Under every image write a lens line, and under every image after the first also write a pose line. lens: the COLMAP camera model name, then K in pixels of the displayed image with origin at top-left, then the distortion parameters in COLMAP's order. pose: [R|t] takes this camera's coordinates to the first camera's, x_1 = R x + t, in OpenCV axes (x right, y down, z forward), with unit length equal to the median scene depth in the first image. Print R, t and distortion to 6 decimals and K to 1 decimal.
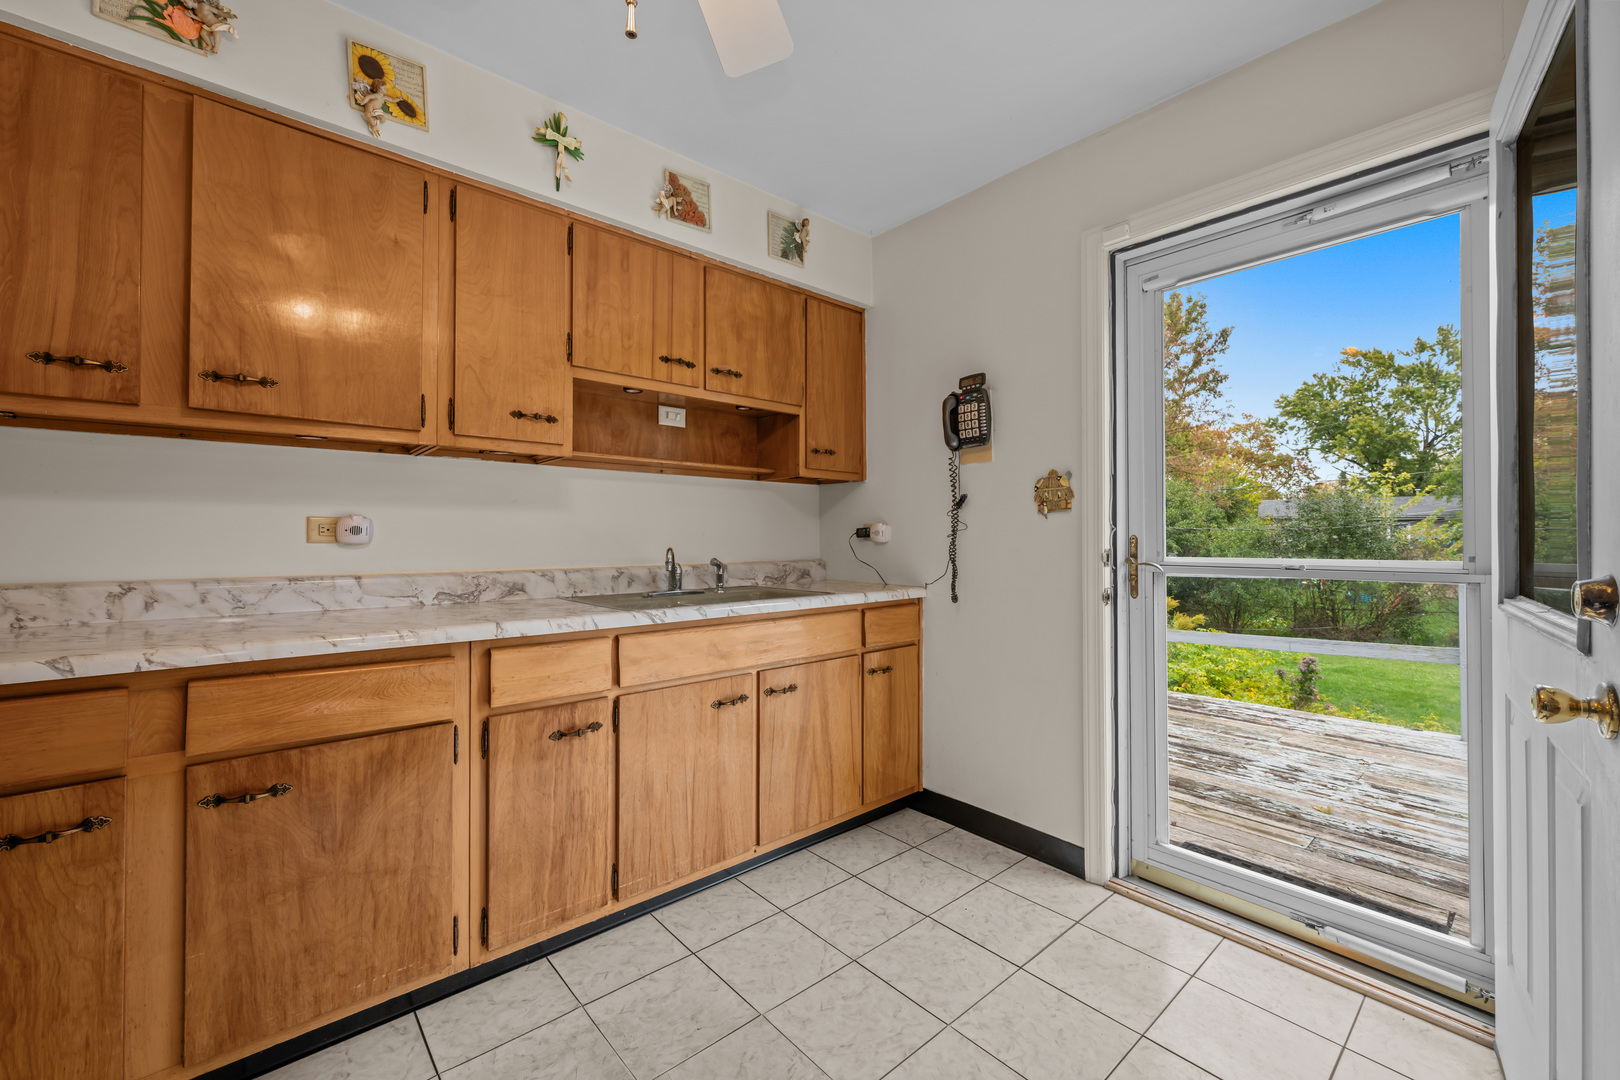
lens RADIAL K [[653.0, 0, 808.8], [0, 653.0, 531.9], [0, 0, 1]] dist [0.000185, 0.000694]
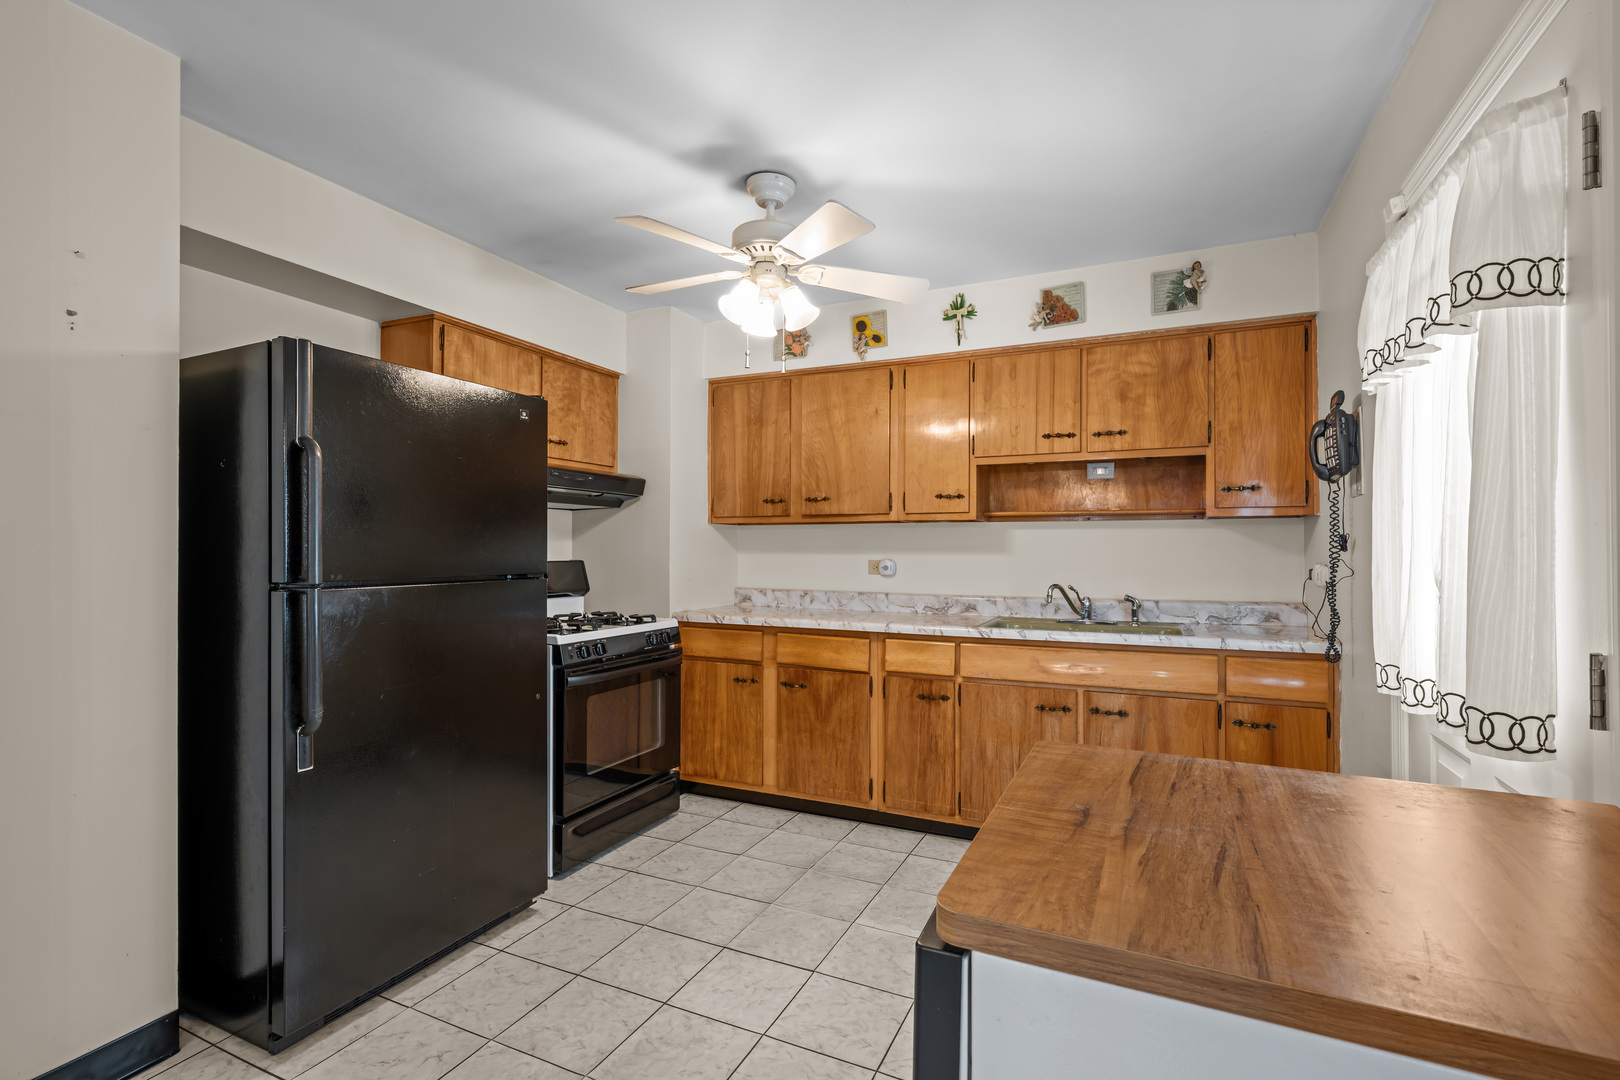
lens RADIAL K [[736.9, 0, 813.2], [0, 736.9, 546.6], [0, 0, 1]] dist [-0.001042, -0.000032]
pose [[0.408693, -0.003943, -0.912663, 1.034004], [0.005872, 0.999981, -0.001691, -0.055948], [0.912653, -0.004668, 0.408708, -0.005634]]
